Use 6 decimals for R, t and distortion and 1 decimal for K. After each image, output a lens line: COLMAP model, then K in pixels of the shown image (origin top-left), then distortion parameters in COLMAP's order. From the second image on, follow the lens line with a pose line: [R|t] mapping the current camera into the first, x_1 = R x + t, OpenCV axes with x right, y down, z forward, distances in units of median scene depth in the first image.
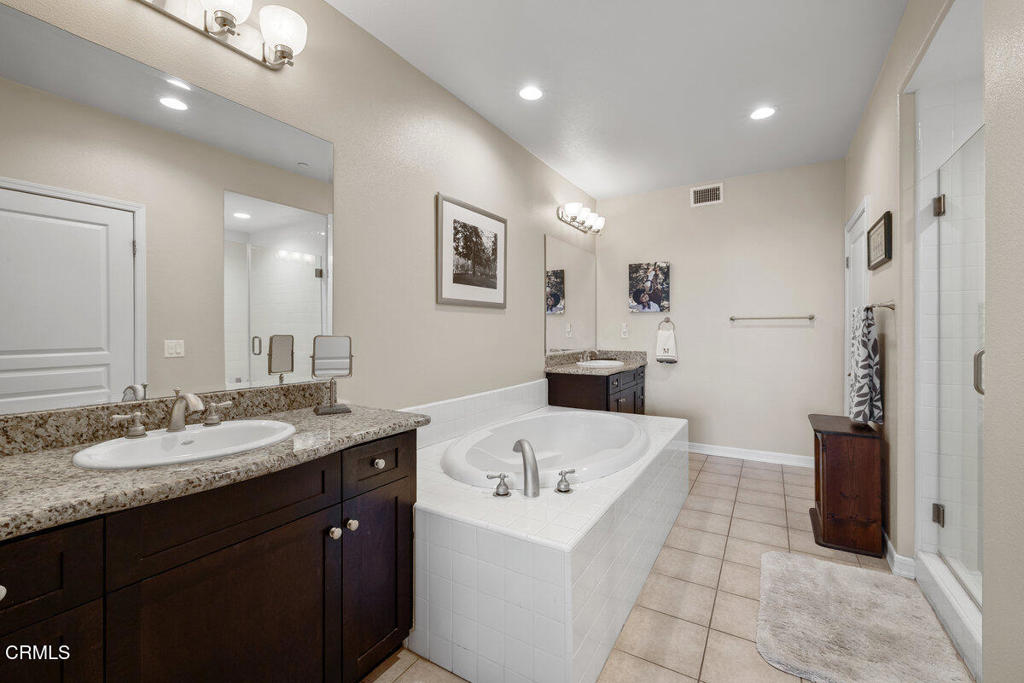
lens RADIAL K [[438.7, 0, 511.0], [0, 438.7, 327.8], [0, 0, 1]] dist [-0.002182, -0.000011]
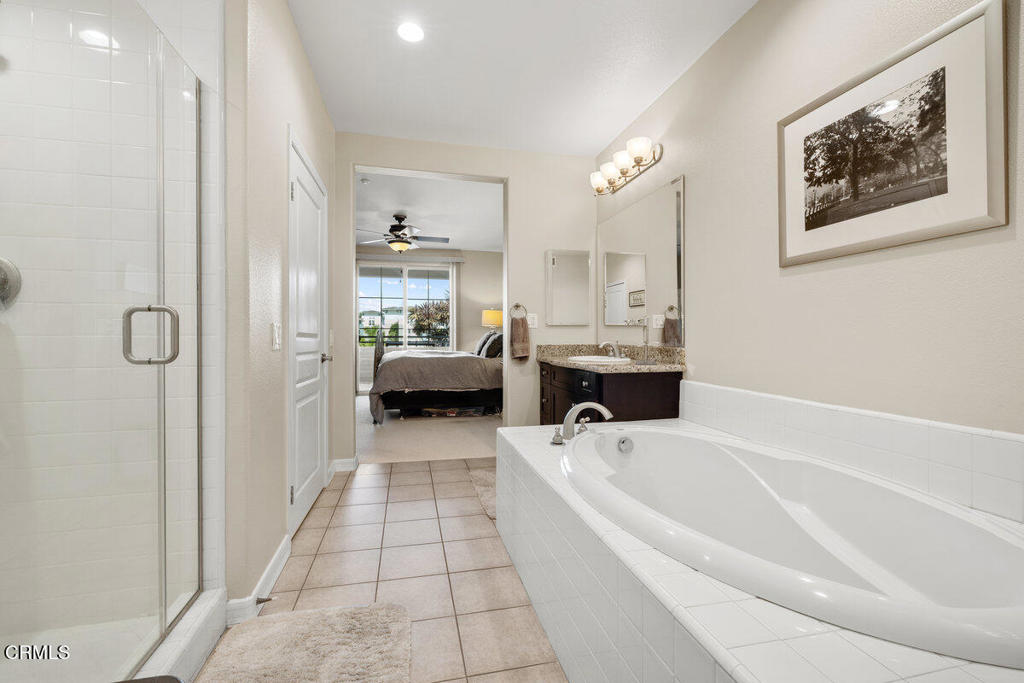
lens RADIAL K [[438.7, 0, 506.6], [0, 438.7, 340.0], [0, 0, 1]] dist [-0.002182, -0.000011]
pose [[-0.726342, 0.006130, -0.687306, 0.637082], [0.004909, 0.999981, 0.003731, 0.059326], [0.687316, -0.000664, -0.726359, 1.103549]]
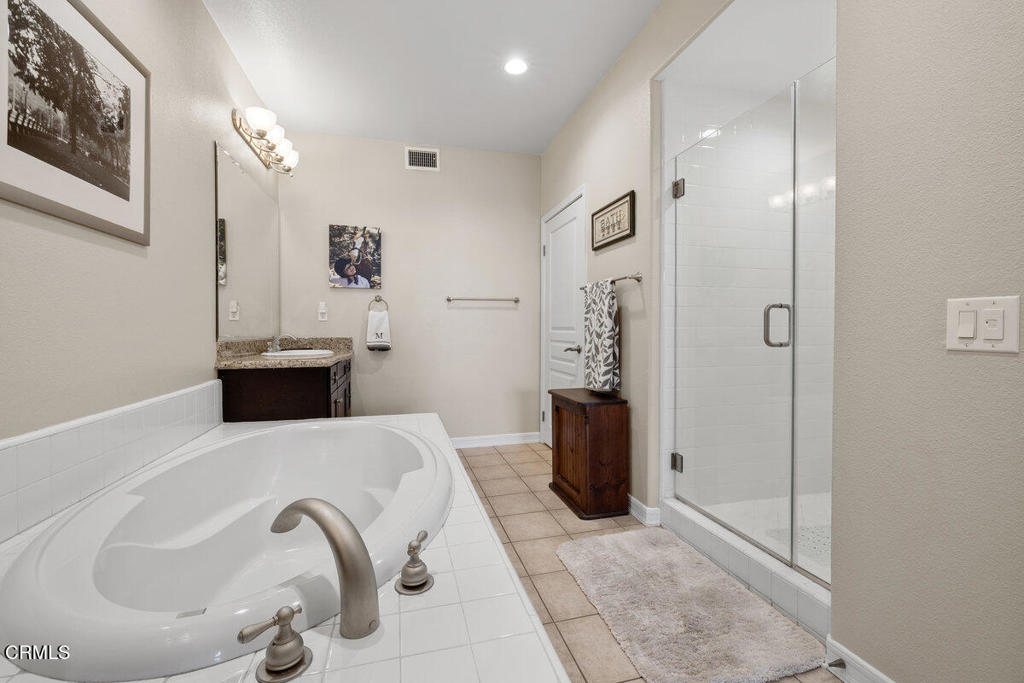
lens RADIAL K [[438.7, 0, 516.5], [0, 438.7, 331.2], [0, 0, 1]] dist [-0.002182, -0.000011]
pose [[0.695501, -0.005049, 0.718508, -0.091338], [-0.000909, 0.999968, 0.007907, 0.058034], [-0.718525, -0.006153, 0.695474, 0.374179]]
